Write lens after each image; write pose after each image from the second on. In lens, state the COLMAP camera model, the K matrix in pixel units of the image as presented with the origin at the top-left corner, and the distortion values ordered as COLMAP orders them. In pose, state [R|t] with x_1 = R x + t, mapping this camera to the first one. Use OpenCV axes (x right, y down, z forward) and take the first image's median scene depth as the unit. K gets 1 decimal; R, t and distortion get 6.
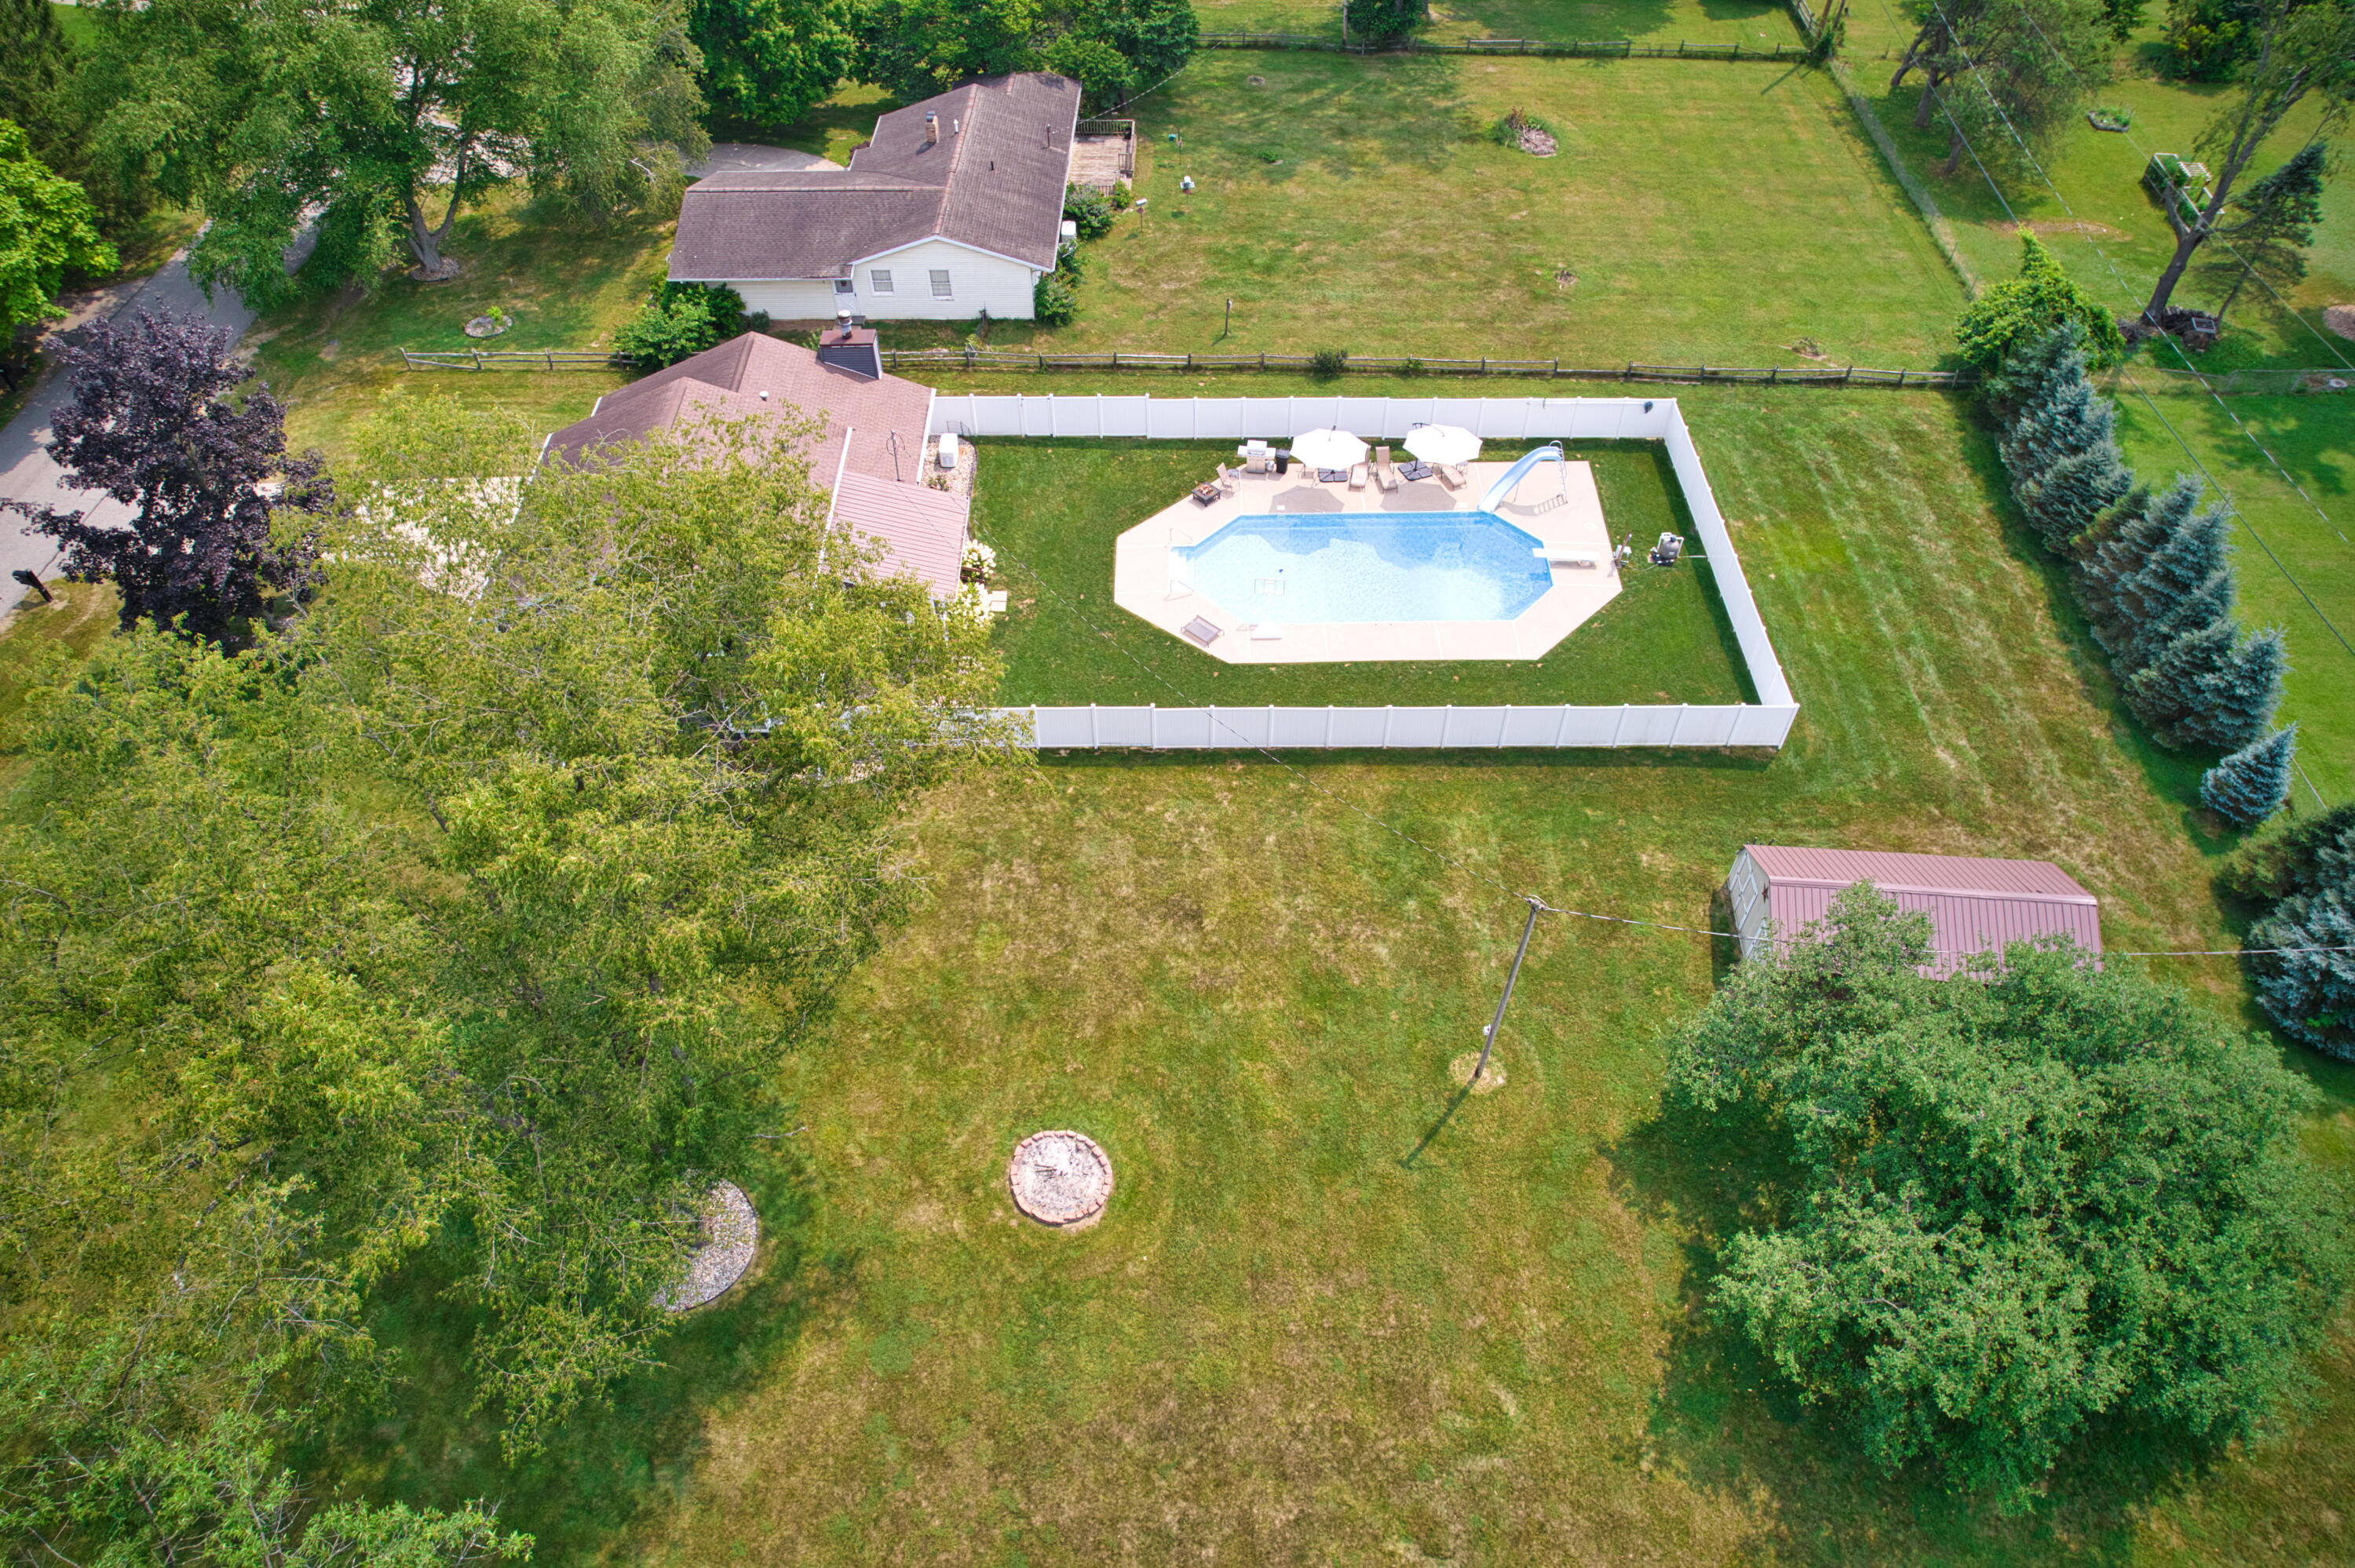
lens RADIAL K [[1531.0, 0, 1177.5], [0, 1531.0, 784.0], [0, 0, 1]] dist [-0.045683, 0.001773]
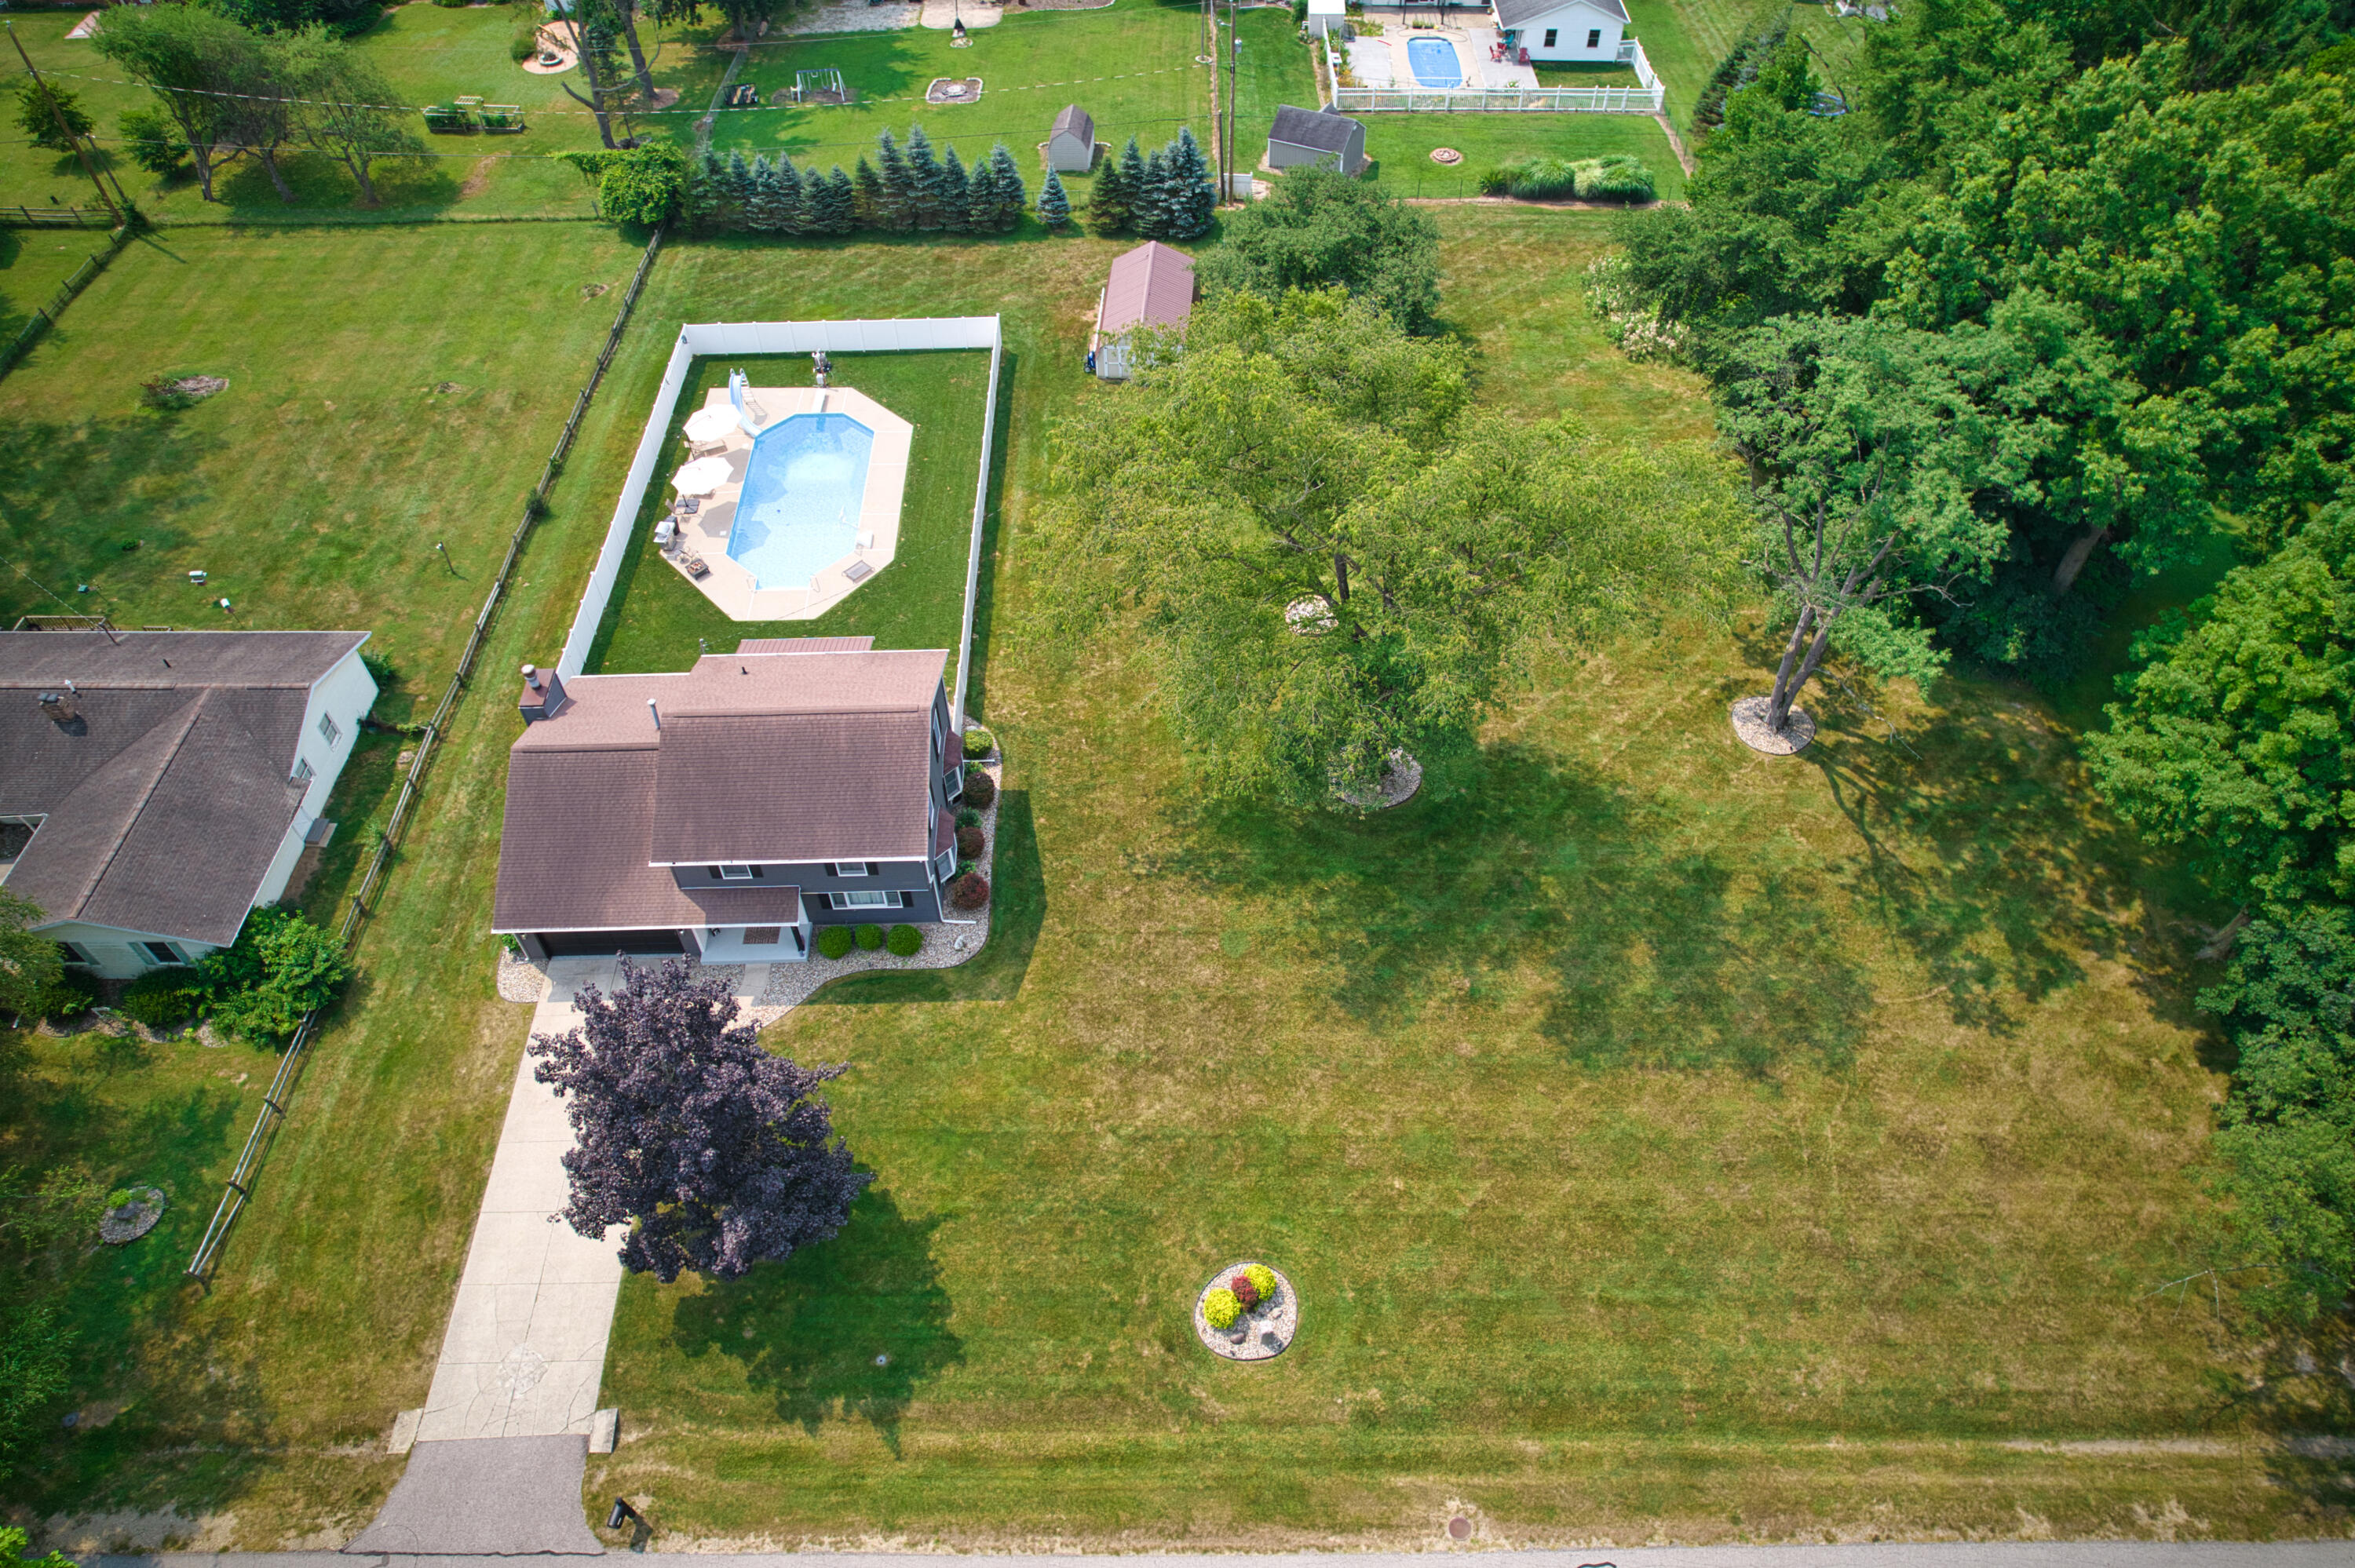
lens RADIAL K [[1525.4, 0, 1180.9], [0, 1525.4, 760.6], [0, 0, 1]] dist [-0.051030, 0.000197]
pose [[-0.017620, -0.741416, 0.670814, -0.961081], [0.749348, 0.434385, 0.499786, -0.461735], [-0.661942, 0.511480, 0.547925, 0.163397]]
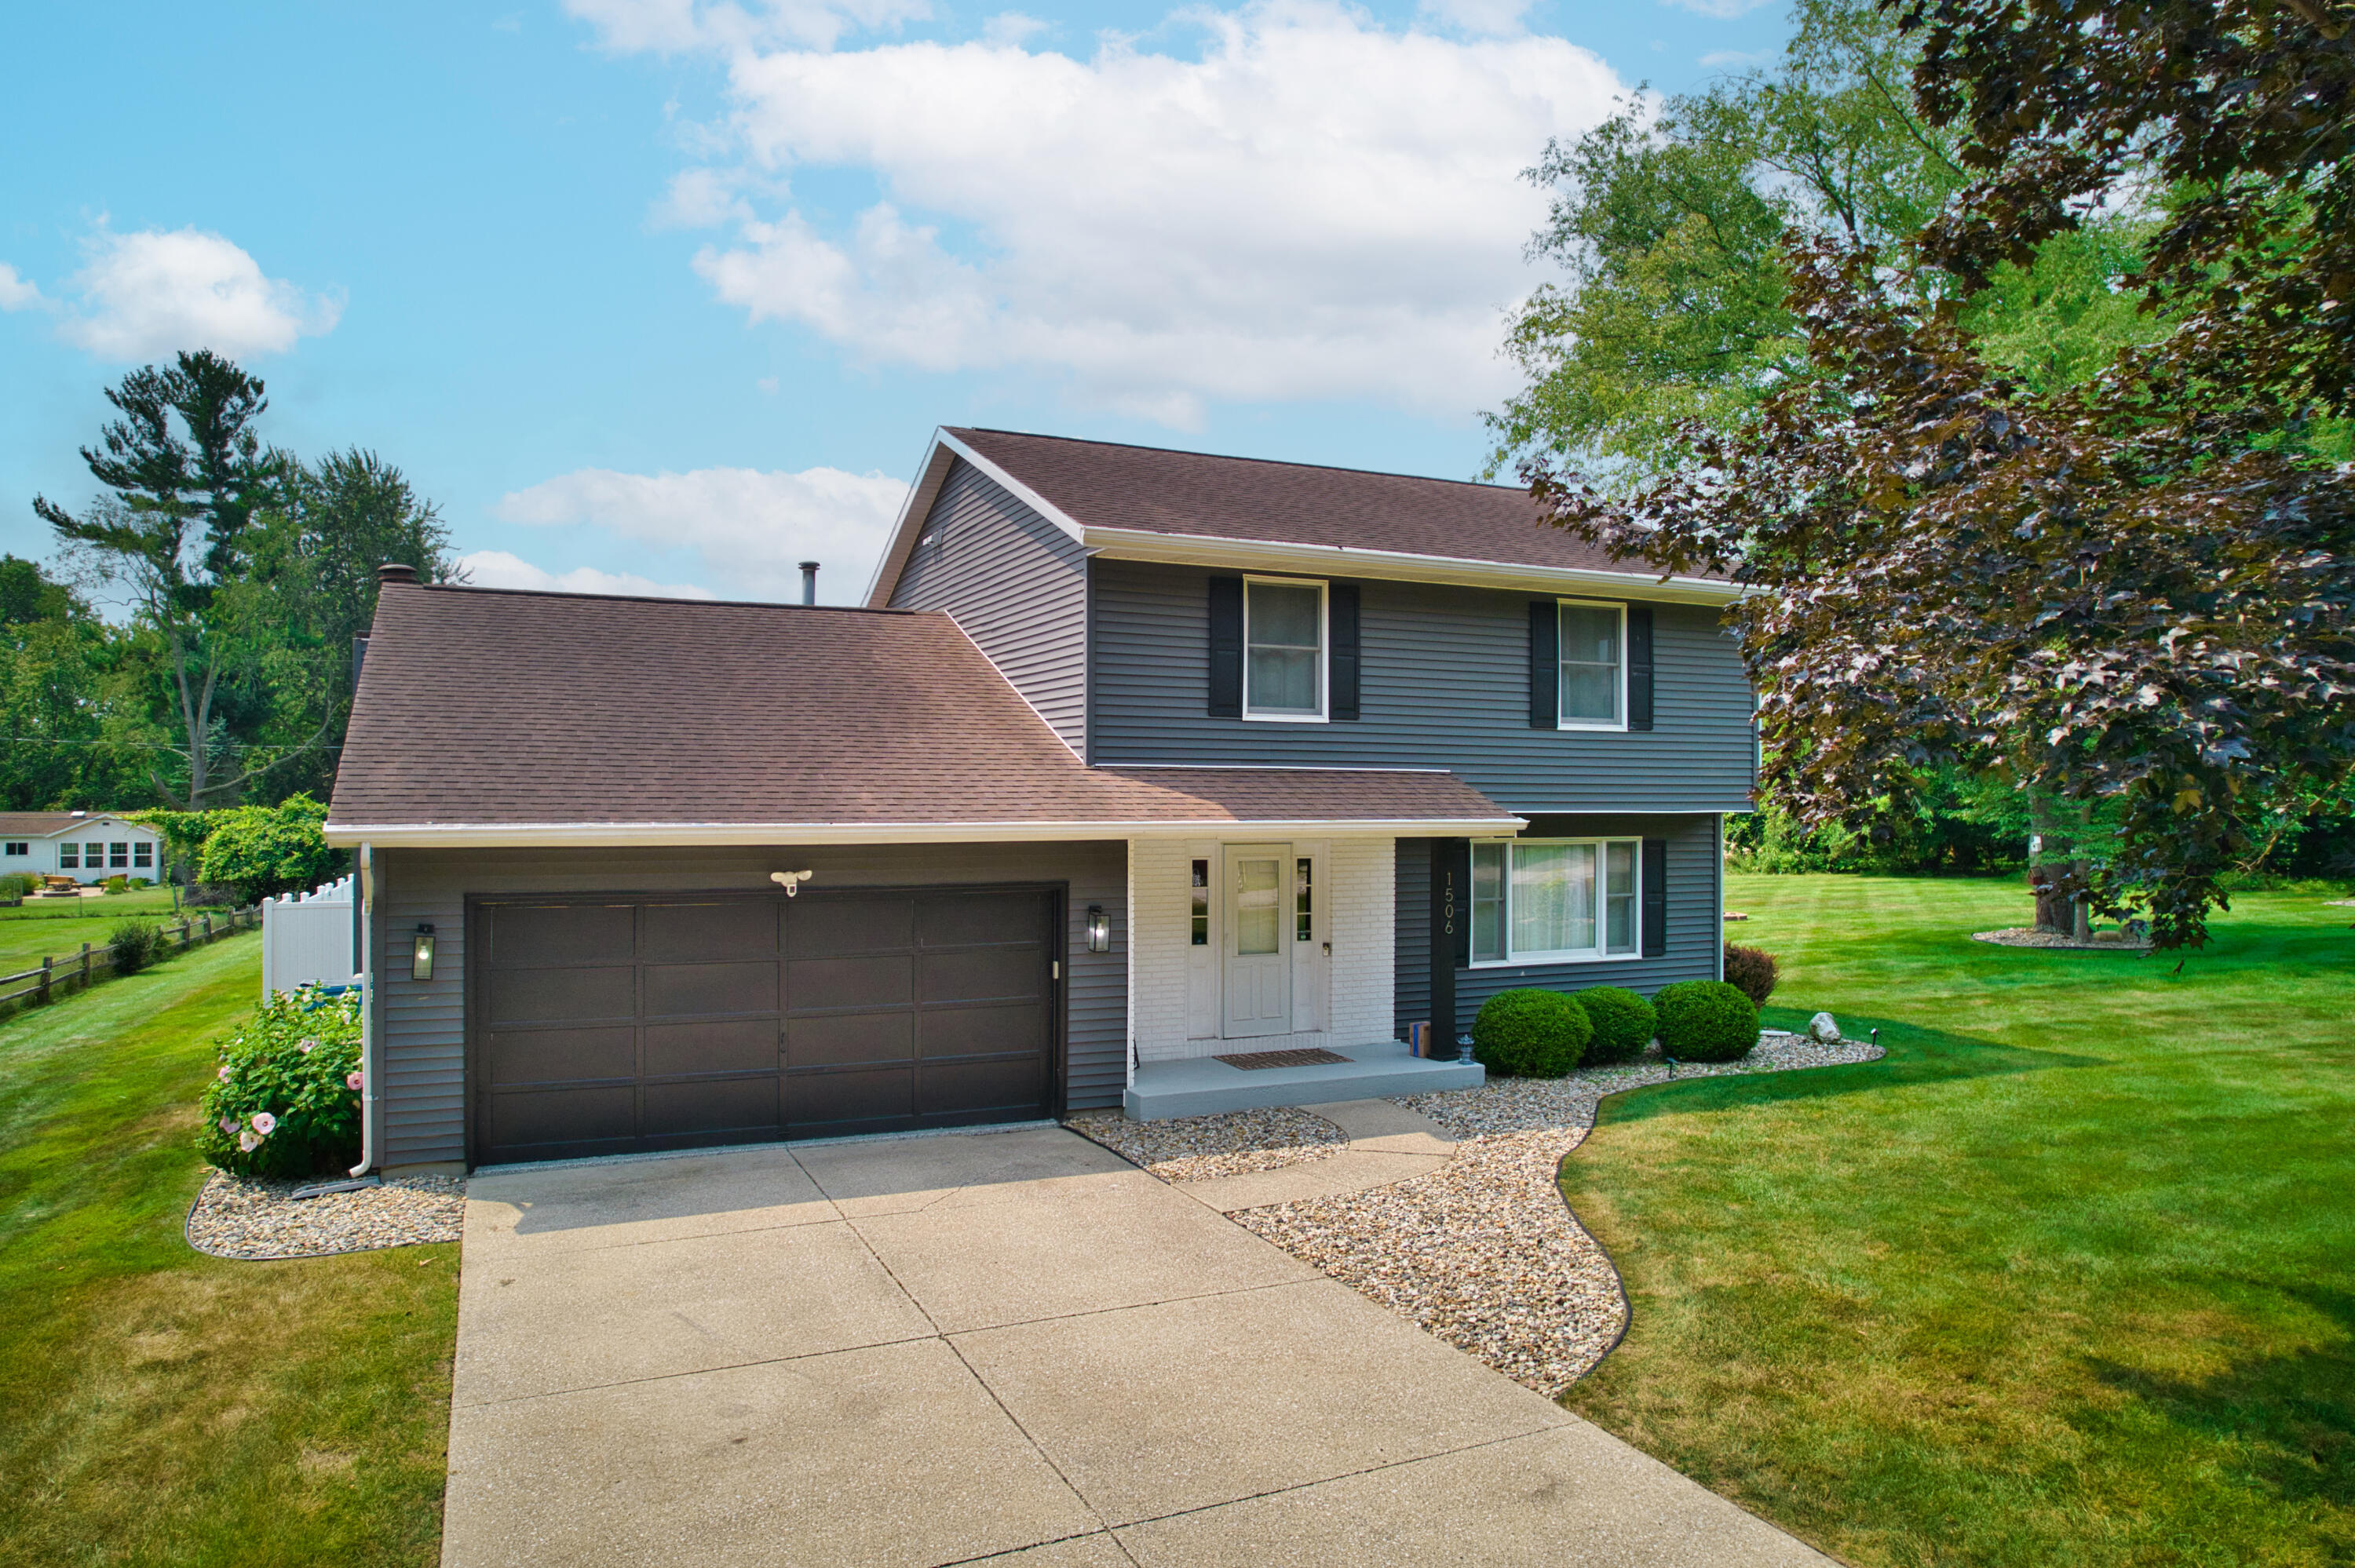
lens RADIAL K [[1488.7, 0, 1177.5], [0, 1488.7, 784.0], [0, 0, 1]] dist [-0.041623, 0.000073]
pose [[-0.402593, 0.002304, 0.915376, -0.618651], [0.677271, 0.673486, 0.296176, -0.254146], [-0.615810, 0.739197, -0.272701, 1.001859]]
